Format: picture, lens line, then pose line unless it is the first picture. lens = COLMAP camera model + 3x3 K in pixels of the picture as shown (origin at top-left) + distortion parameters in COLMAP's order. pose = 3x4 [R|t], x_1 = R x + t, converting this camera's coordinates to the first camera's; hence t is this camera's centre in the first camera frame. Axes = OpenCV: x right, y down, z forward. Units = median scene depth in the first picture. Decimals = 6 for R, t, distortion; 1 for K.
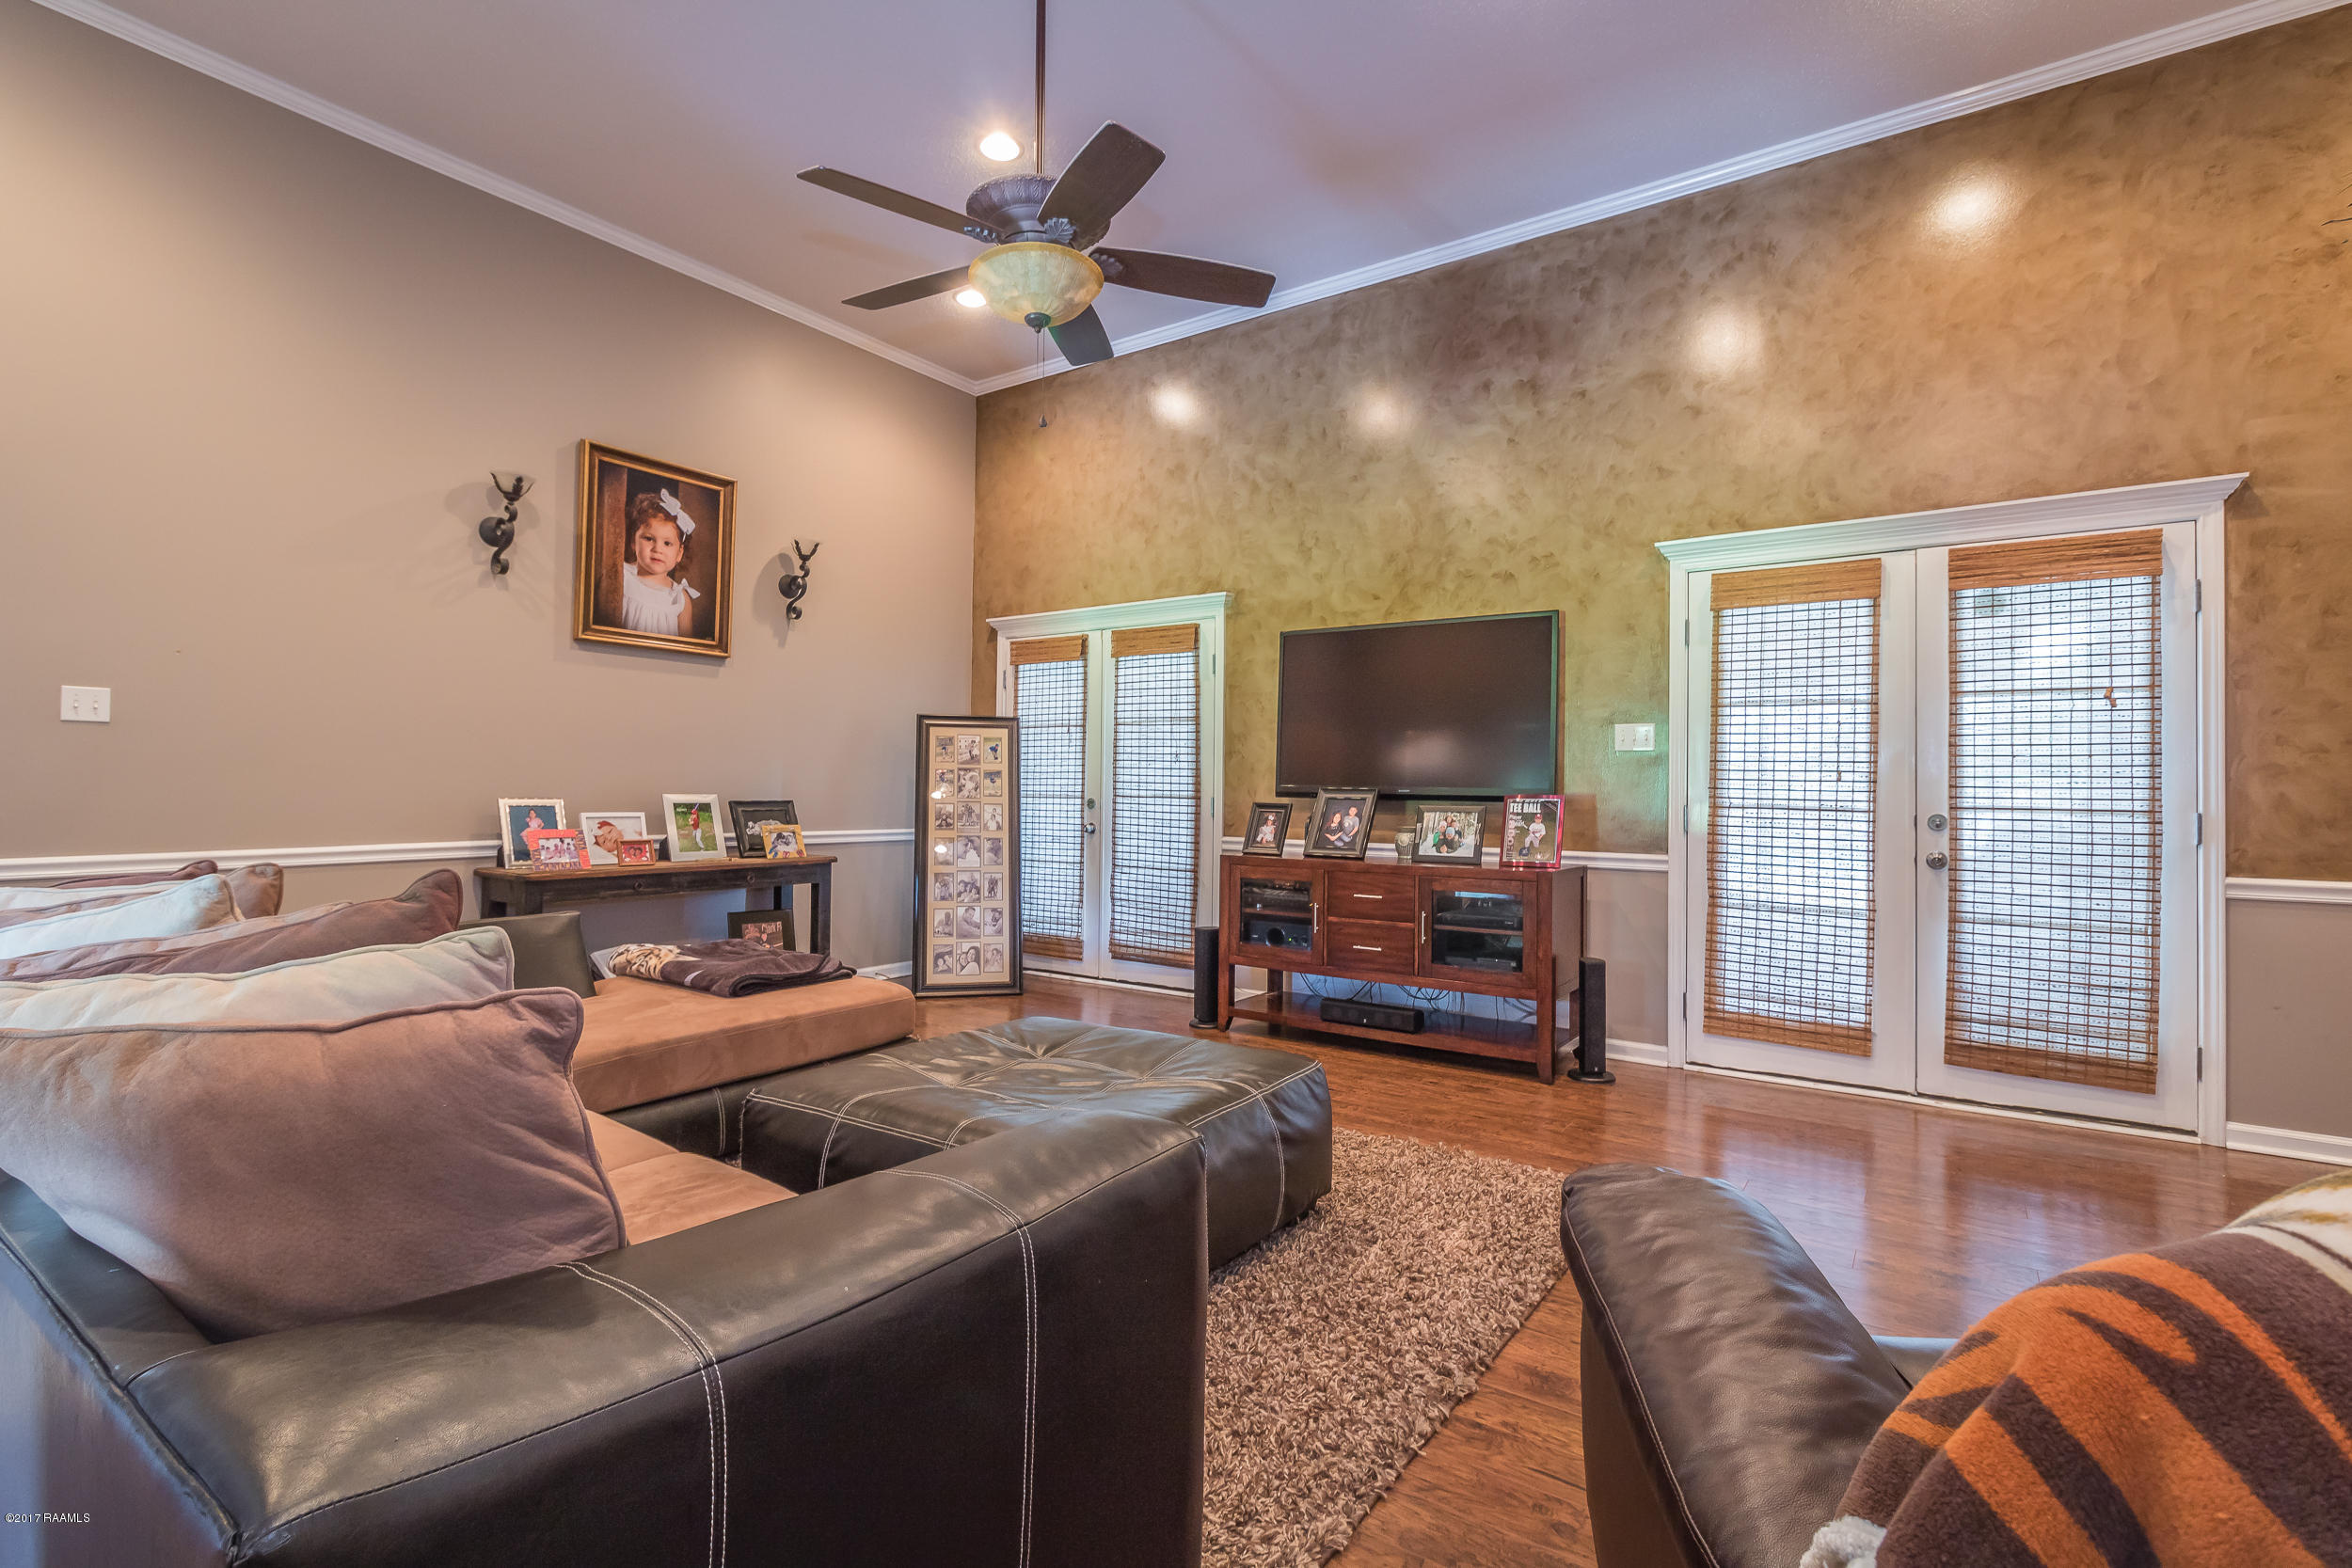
lens RADIAL K [[1088.5, 0, 1173.7], [0, 1088.5, 777.6], [0, 0, 1]] dist [0.003894, 0.001278]
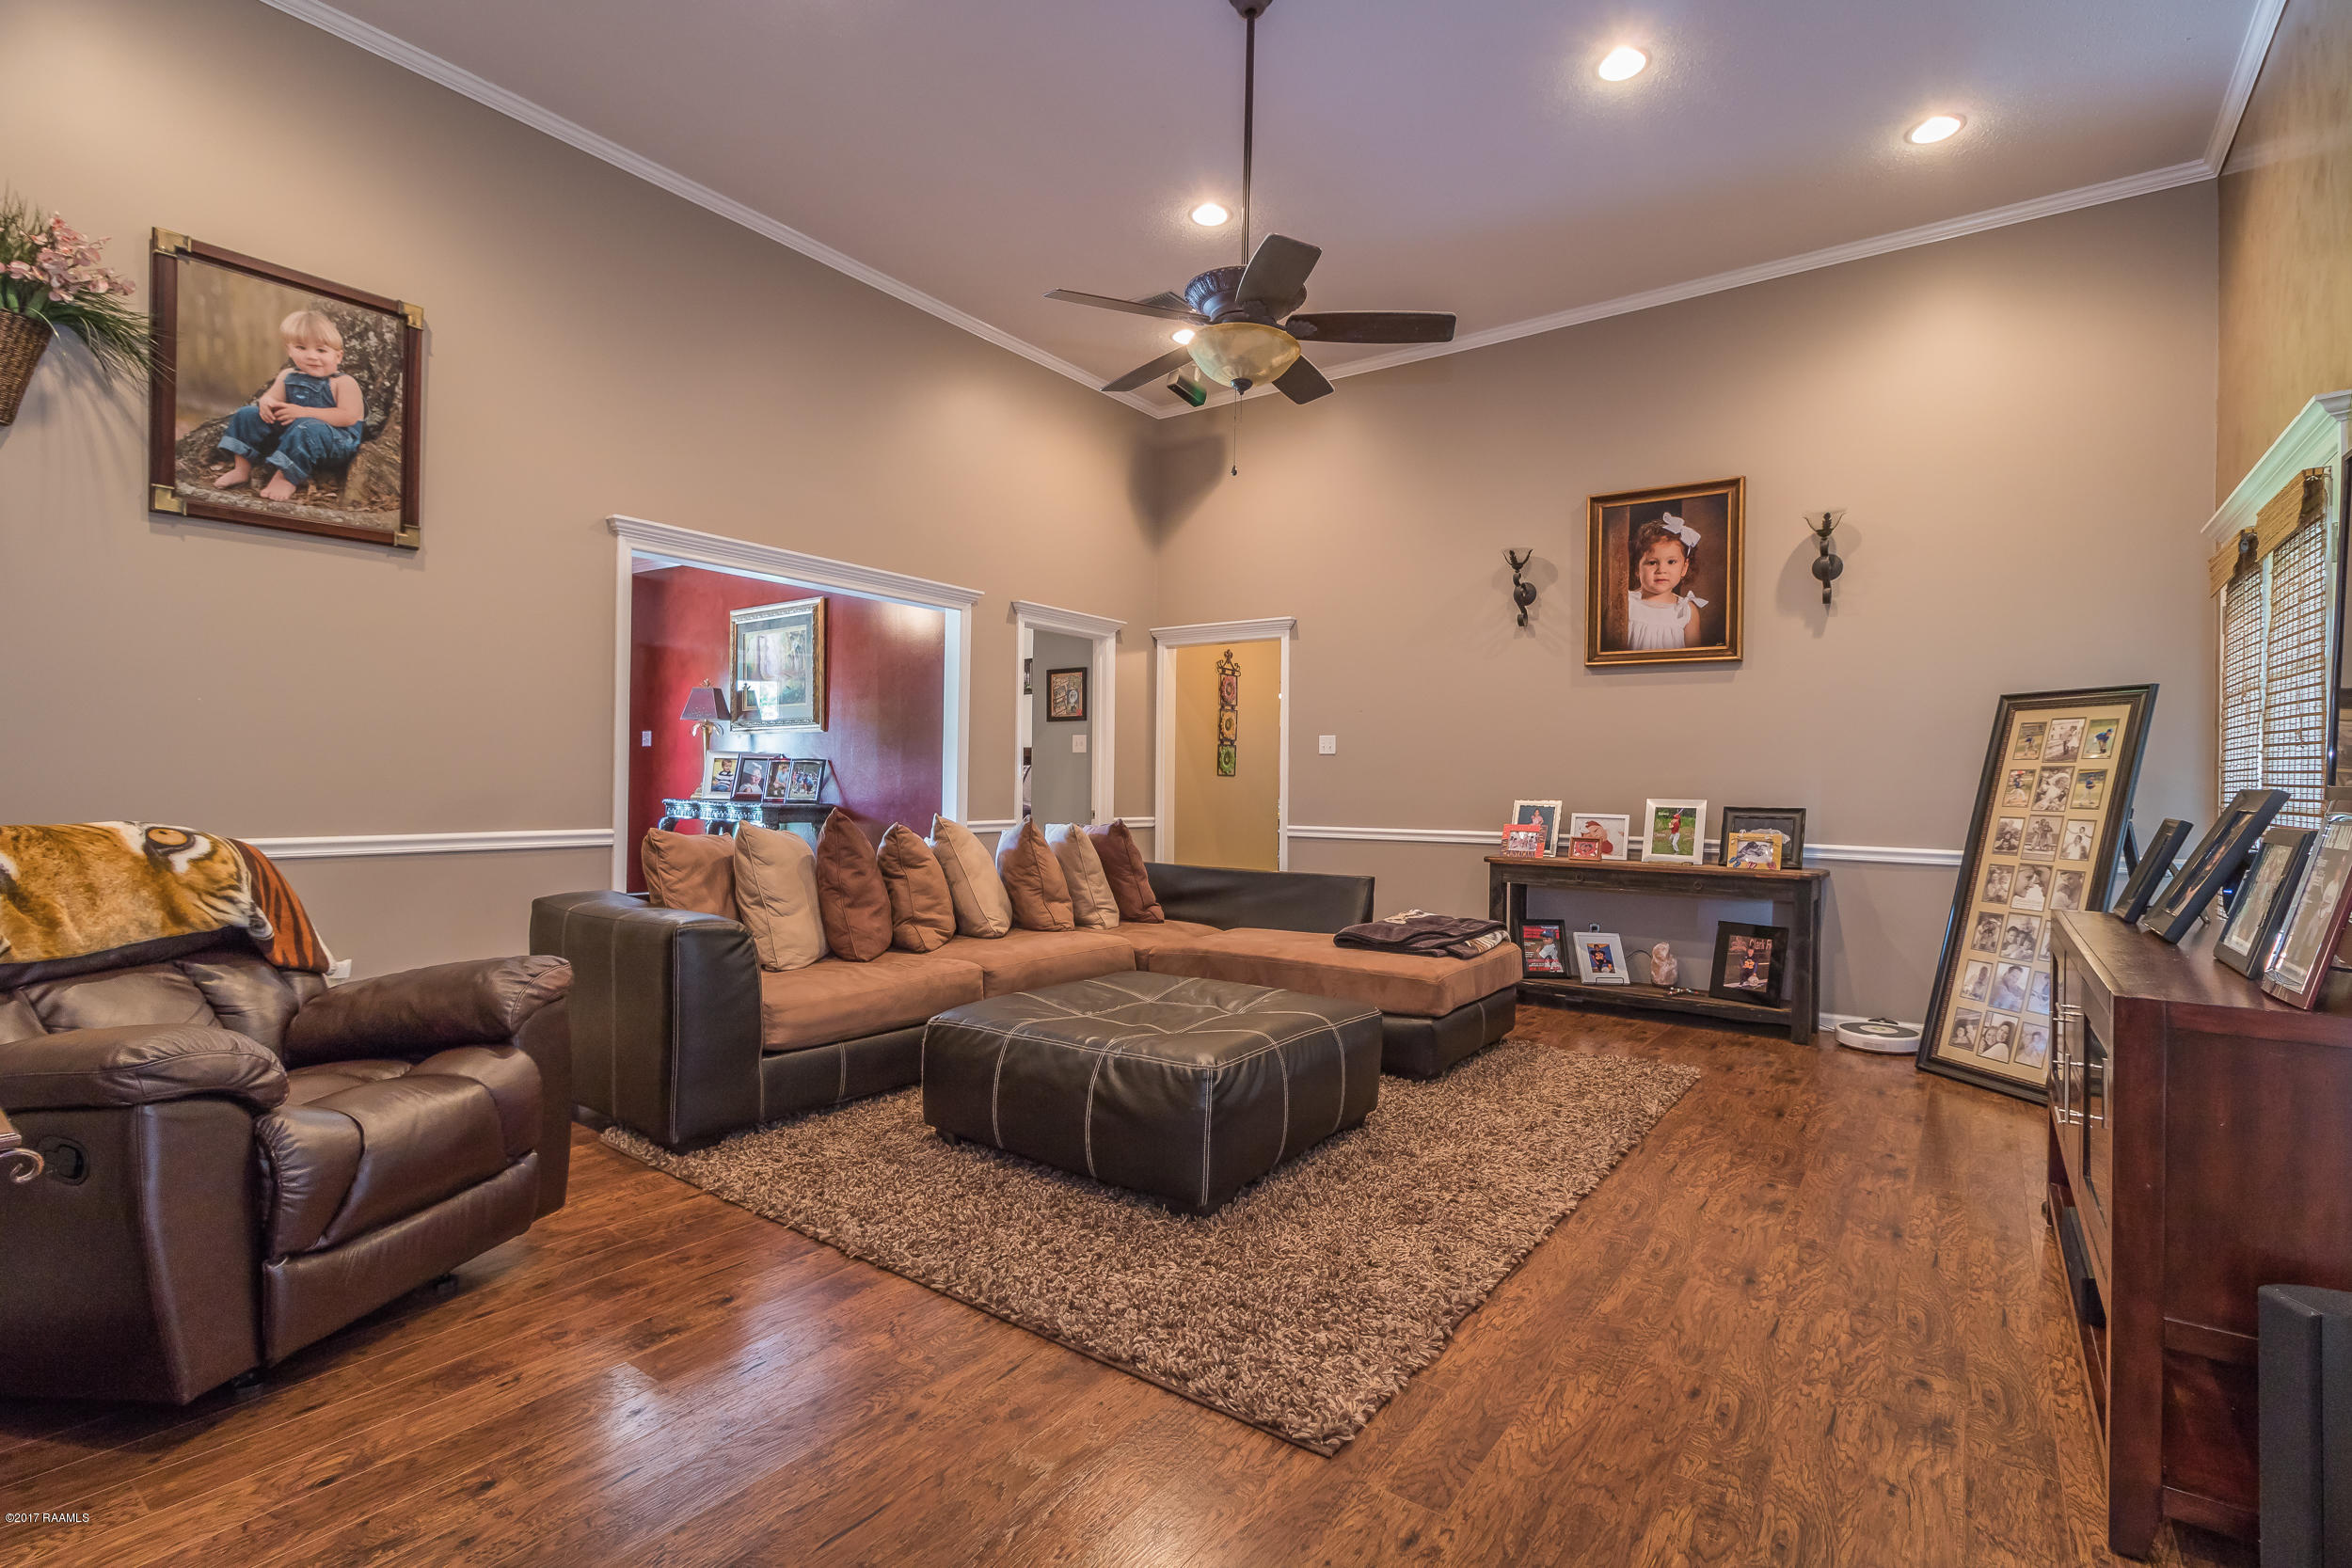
lens RADIAL K [[1088.5, 0, 1188.7], [0, 1088.5, 777.8], [0, 0, 1]] dist [0.003894, 0.001278]
pose [[-0.004465, -0.015897, -0.999864, 0.574056], [-0.003204, 0.999869, -0.015883, 0.012263], [0.999985, 0.003132, -0.004515, 0.522784]]
